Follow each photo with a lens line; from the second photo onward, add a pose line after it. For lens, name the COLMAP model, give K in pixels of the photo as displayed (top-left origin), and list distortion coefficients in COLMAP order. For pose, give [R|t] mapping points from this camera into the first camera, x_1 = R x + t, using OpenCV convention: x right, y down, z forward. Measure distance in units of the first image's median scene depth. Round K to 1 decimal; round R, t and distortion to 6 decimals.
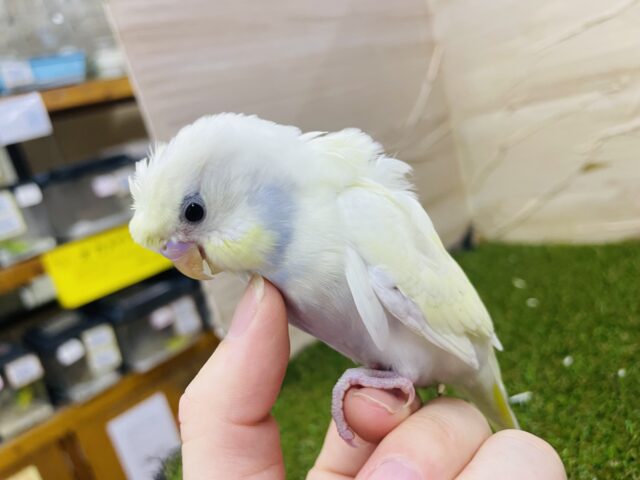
lens RADIAL K [[487.6, 0, 320.0], [0, 487.6, 240.0], [0, 0, 1]] dist [-0.007542, -0.003600]
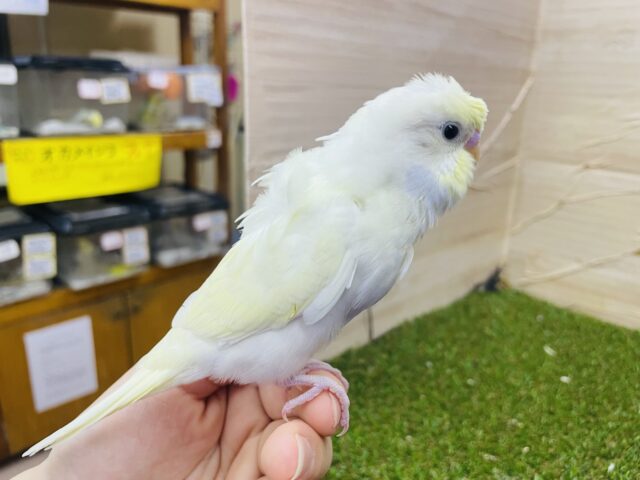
lens RADIAL K [[490.0, 0, 319.2], [0, 490.0, 232.3], [0, 0, 1]] dist [0.043128, -0.102359]
pose [[0.955603, 0.279854, 0.092217, -0.142617], [-0.284151, 0.958063, 0.037061, -0.033868], [-0.077978, -0.061619, 0.995049, 0.079651]]
